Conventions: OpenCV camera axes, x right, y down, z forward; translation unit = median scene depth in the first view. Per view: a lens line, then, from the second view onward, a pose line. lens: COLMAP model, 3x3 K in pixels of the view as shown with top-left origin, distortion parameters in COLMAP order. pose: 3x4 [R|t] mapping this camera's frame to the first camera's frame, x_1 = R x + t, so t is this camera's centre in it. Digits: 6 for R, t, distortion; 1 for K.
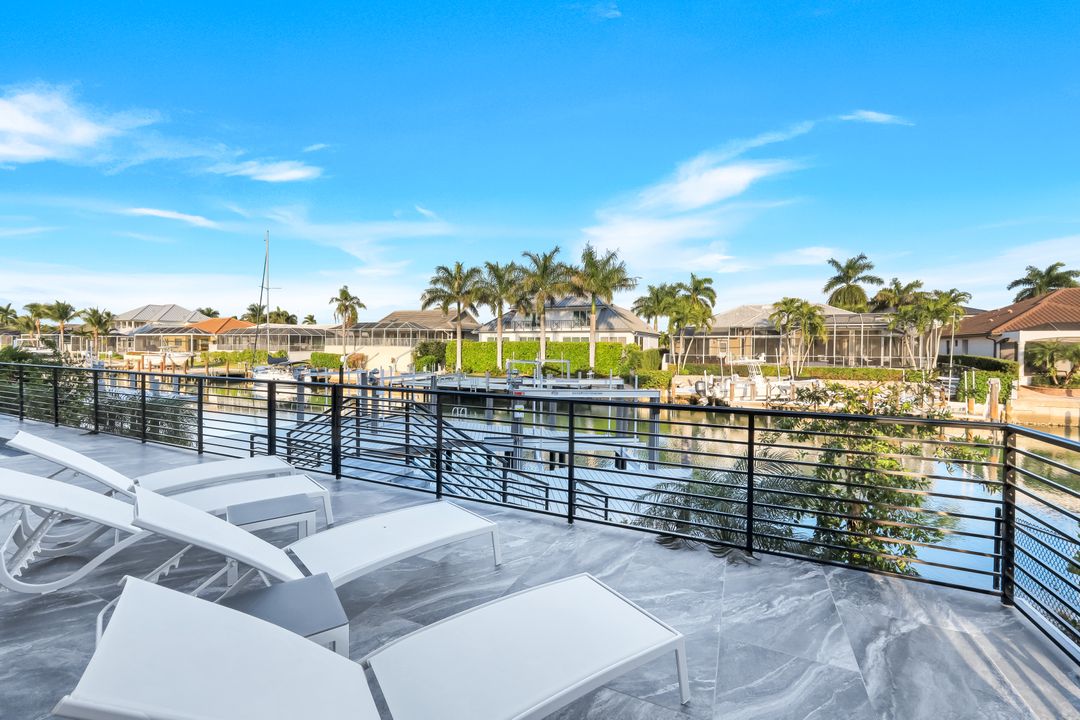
lens RADIAL K [[442.4, 0, 540.0], [0, 442.4, 360.0], [0, 0, 1]] dist [-0.001841, 0.000404]
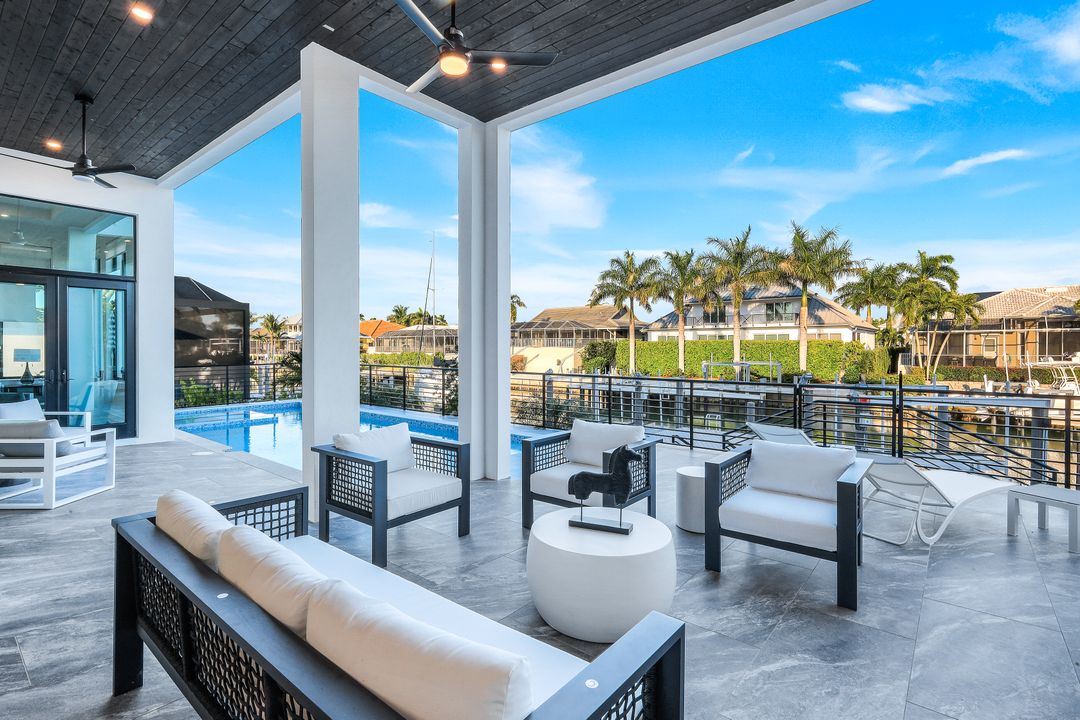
lens RADIAL K [[506.8, 0, 538.7], [0, 506.8, 355.8], [0, 0, 1]] dist [0.000553, -0.000342]
pose [[0.966468, -0.004361, -0.256749, -0.100104], [0.001569, 0.999937, -0.011079, -0.000930], [0.256781, 0.010305, 0.966415, -0.040574]]
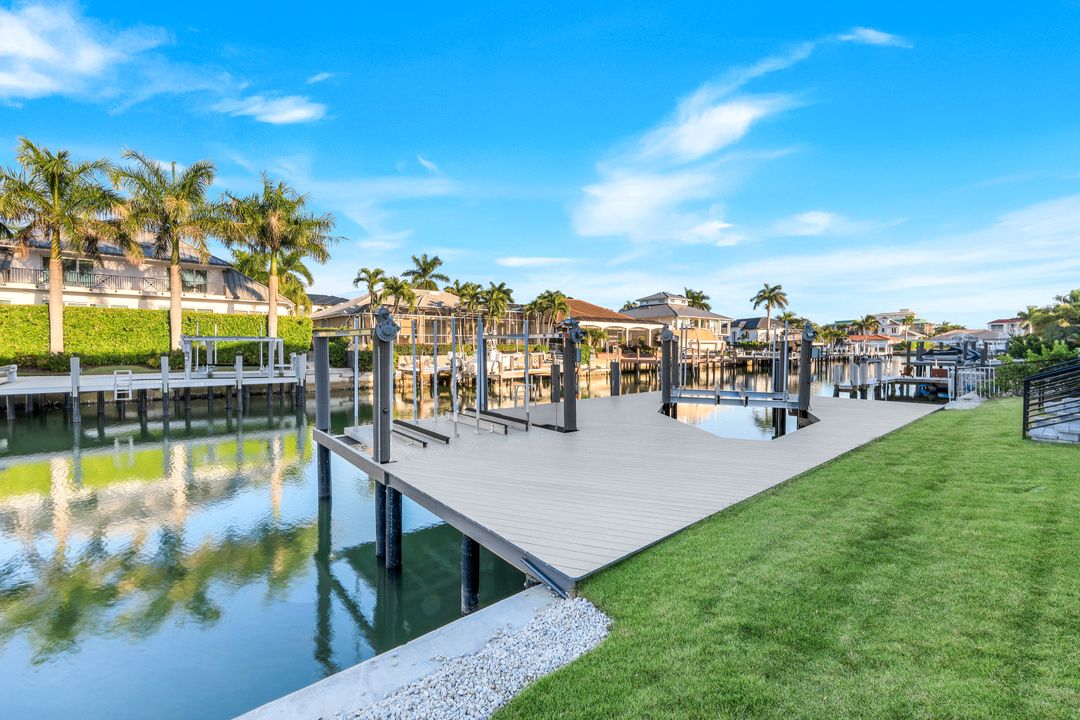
lens RADIAL K [[449.7, 0, 538.4], [0, 449.7, 355.8], [0, 0, 1]] dist [-0.001233, 0.000261]
pose [[0.426454, -0.027485, 0.904092, -0.302803], [0.023141, 0.999543, 0.019472, 0.018242], [-0.904213, 0.012617, 0.426895, 0.257468]]
